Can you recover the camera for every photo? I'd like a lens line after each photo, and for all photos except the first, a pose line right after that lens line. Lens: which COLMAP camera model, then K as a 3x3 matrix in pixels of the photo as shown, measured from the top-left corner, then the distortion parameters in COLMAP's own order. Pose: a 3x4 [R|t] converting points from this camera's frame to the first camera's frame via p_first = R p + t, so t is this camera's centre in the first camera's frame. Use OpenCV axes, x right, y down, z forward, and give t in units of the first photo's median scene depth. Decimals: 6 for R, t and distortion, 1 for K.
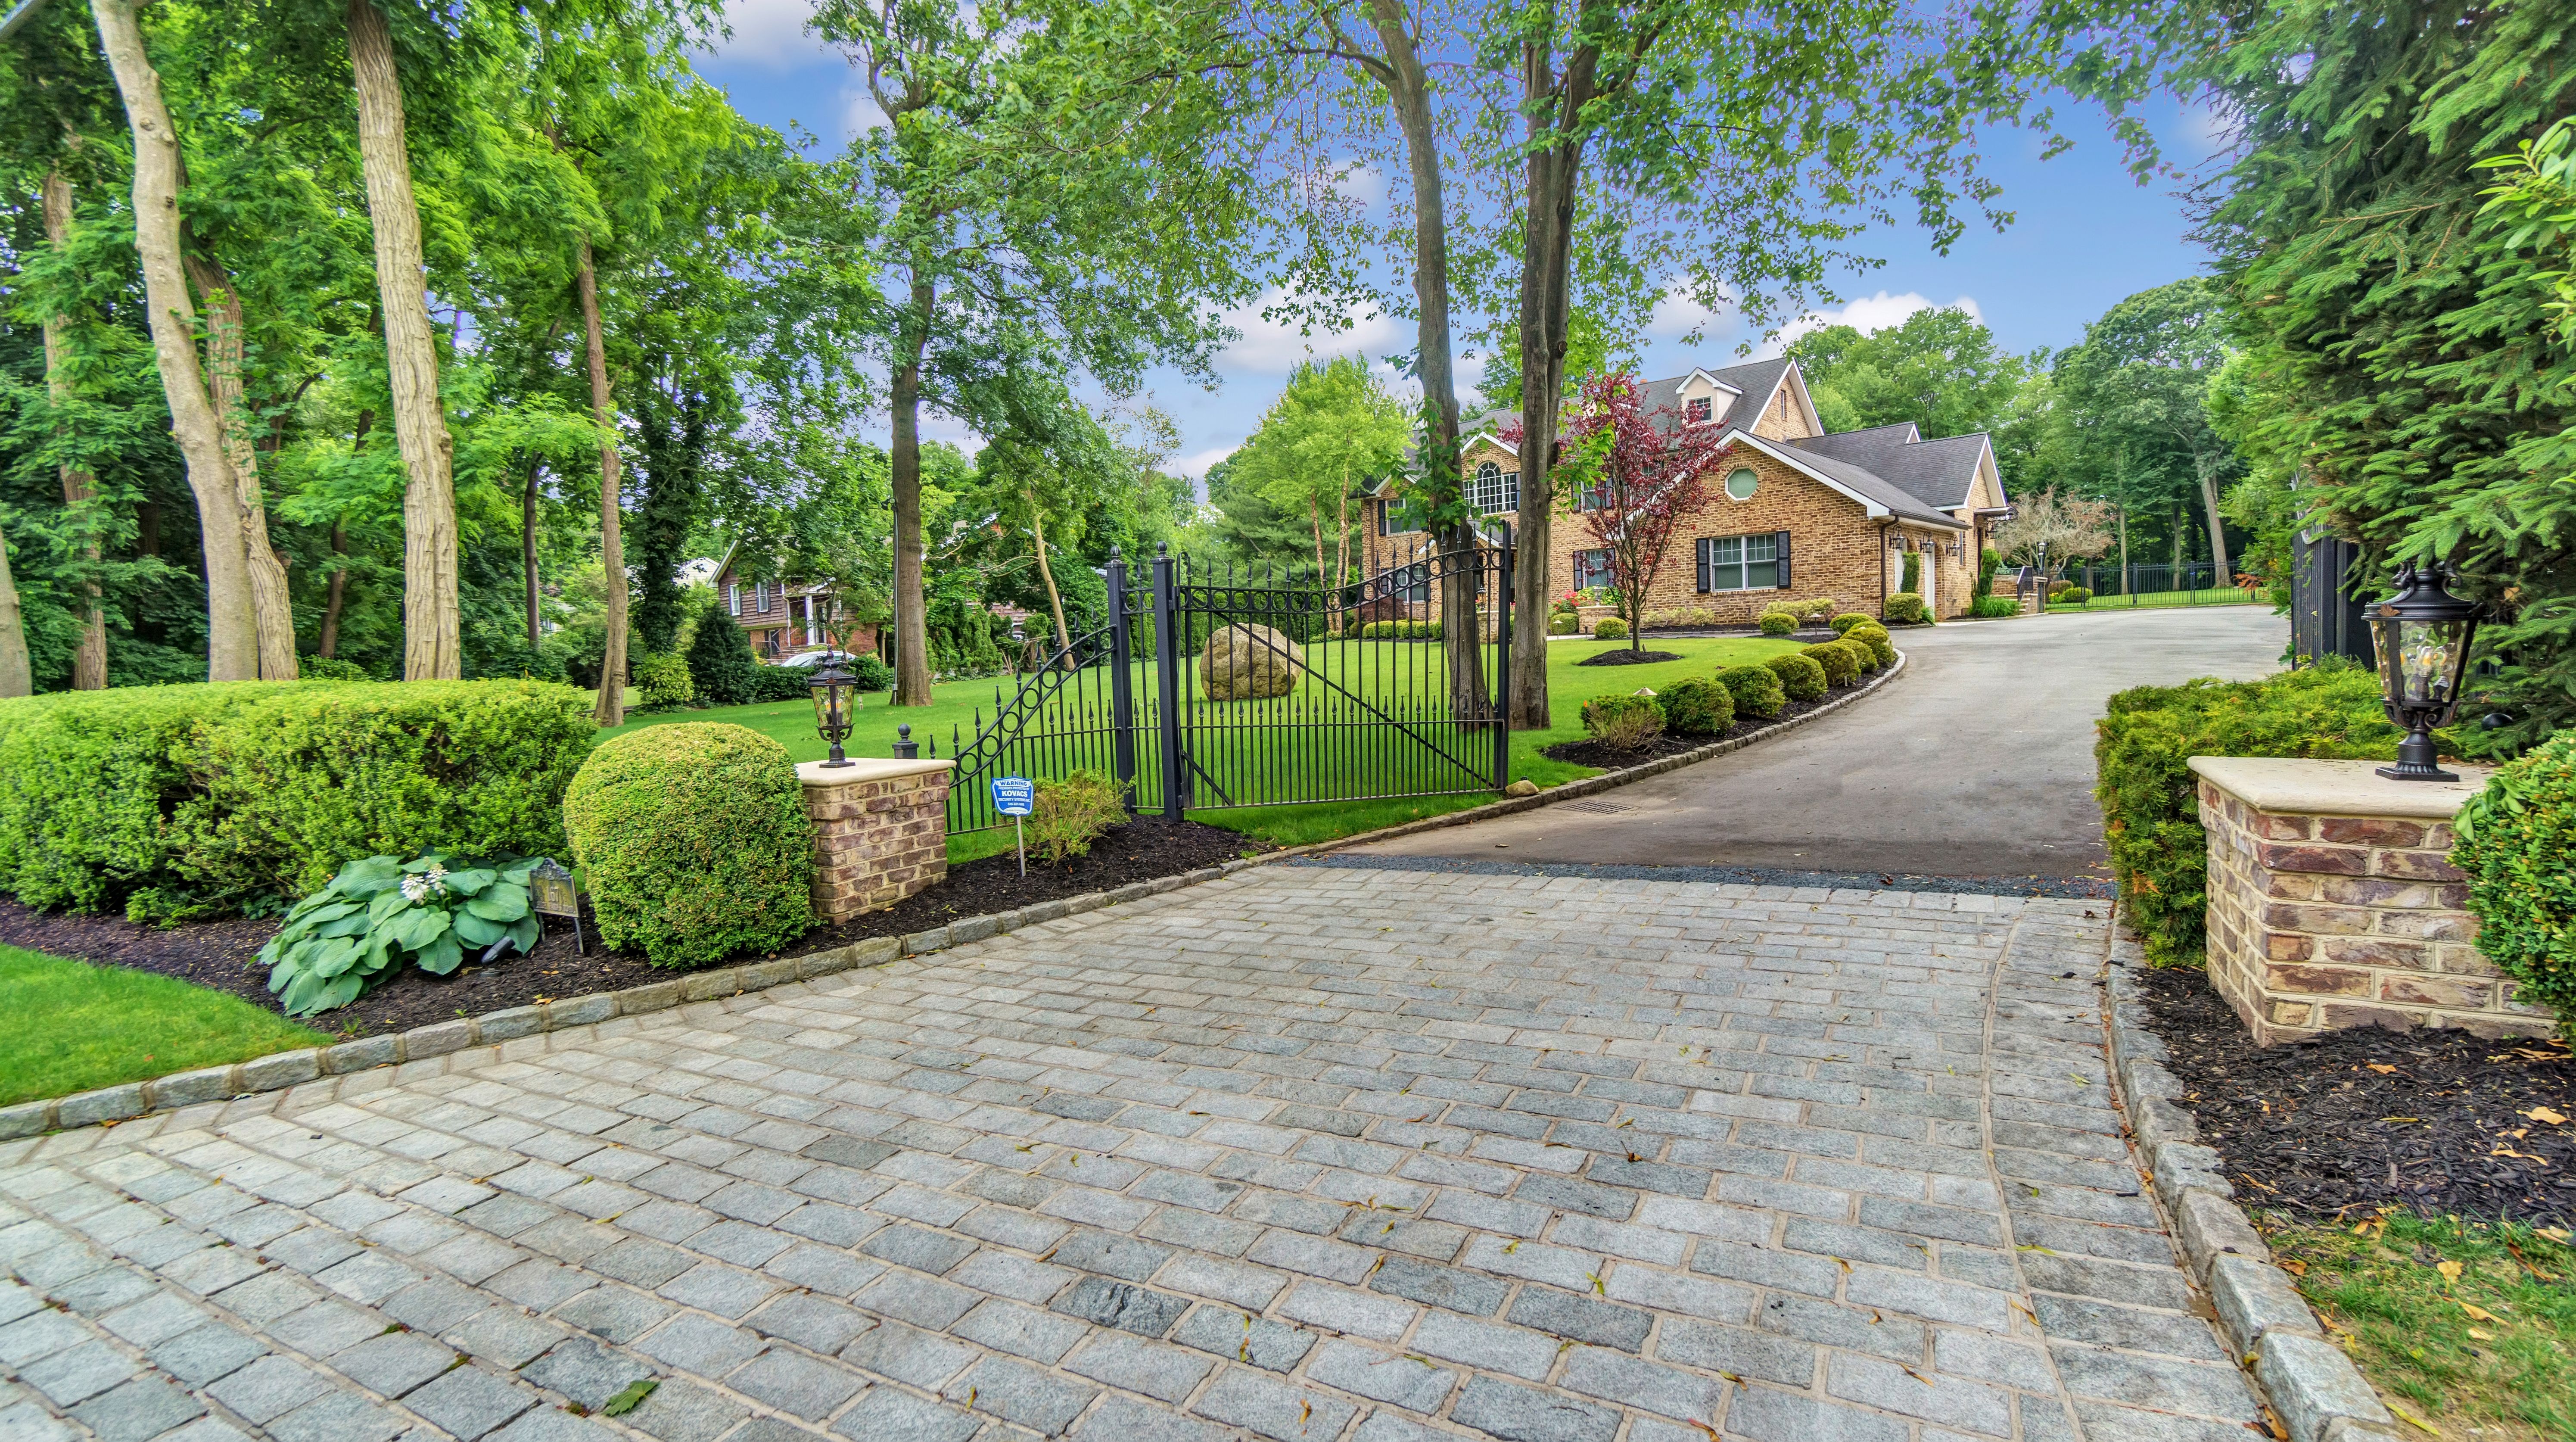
lens RADIAL K [[1211.1, 0, 1288.0], [0, 1211.1, 721.0], [0, 0, 1]] dist [0.015195, 0.000096]
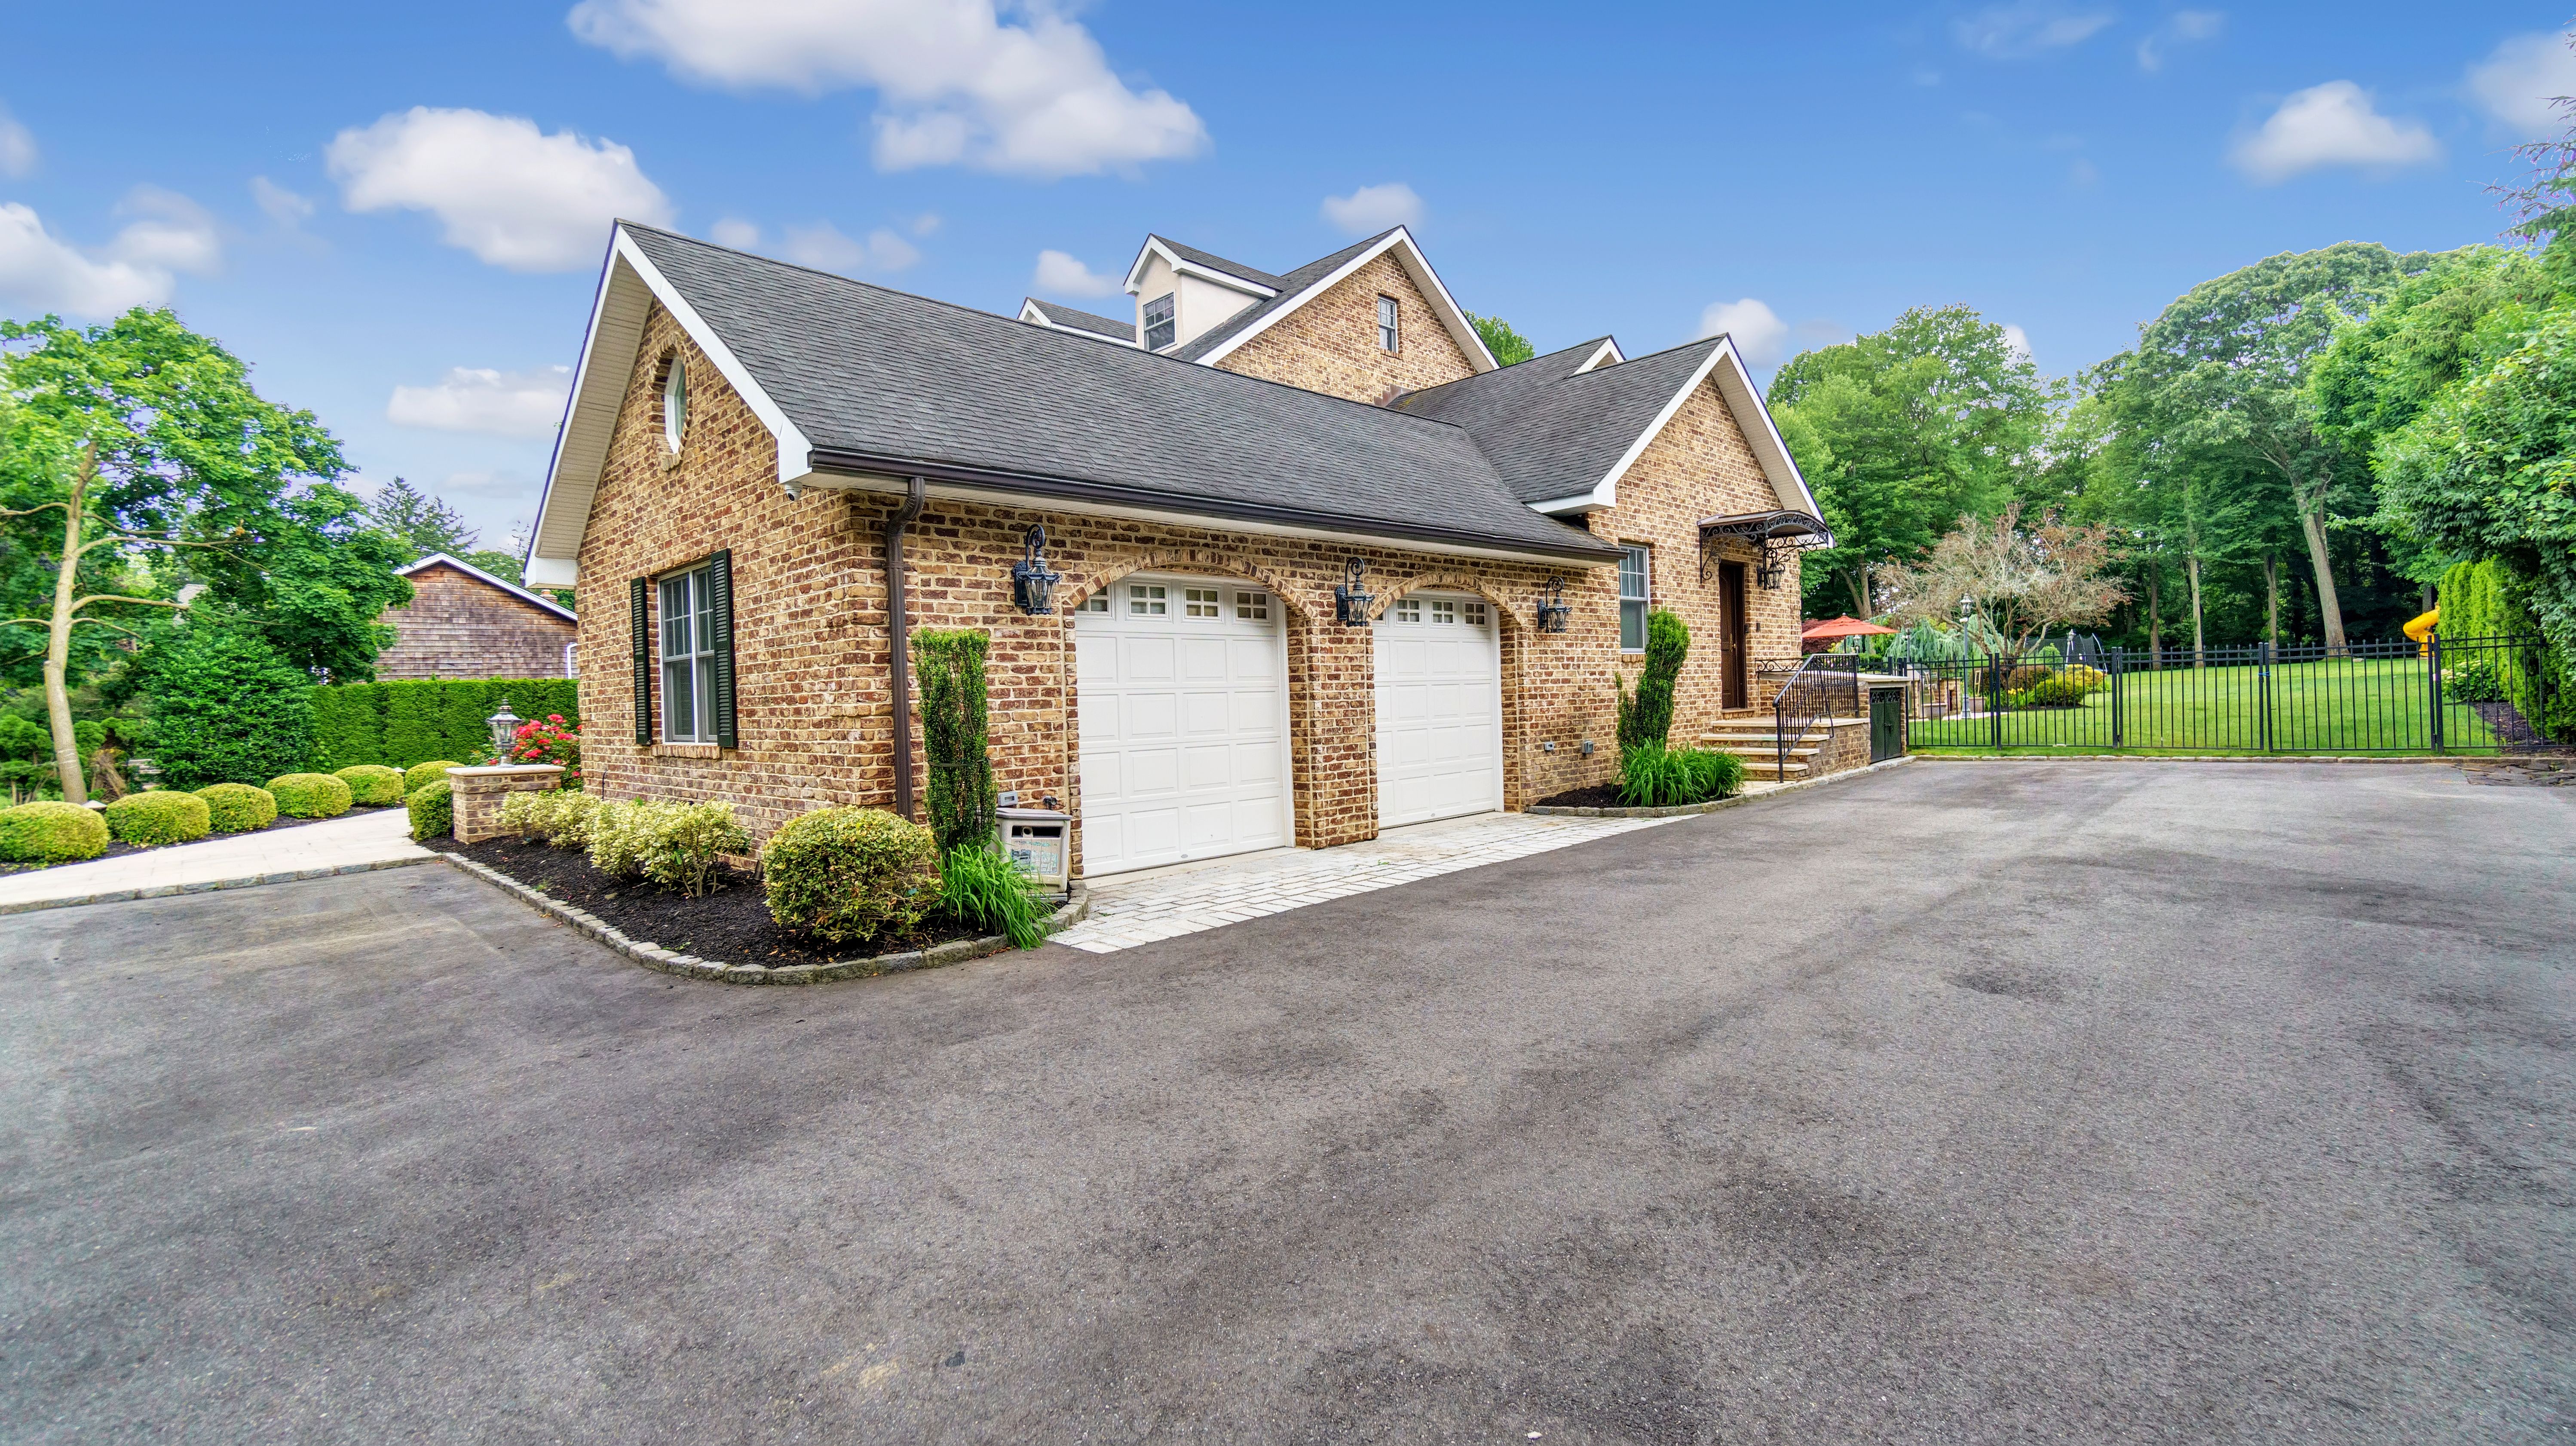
lens RADIAL K [[1097.9, 0, 1288.0], [0, 1097.9, 723.0], [0, 0, 1]] dist [0.001893, 0.000099]
pose [[0.994121, 0.010076, -0.107809, 0.193241], [-0.013960, 0.999278, -0.035332, -0.036564], [0.107376, 0.036630, 0.993544, 0.254765]]
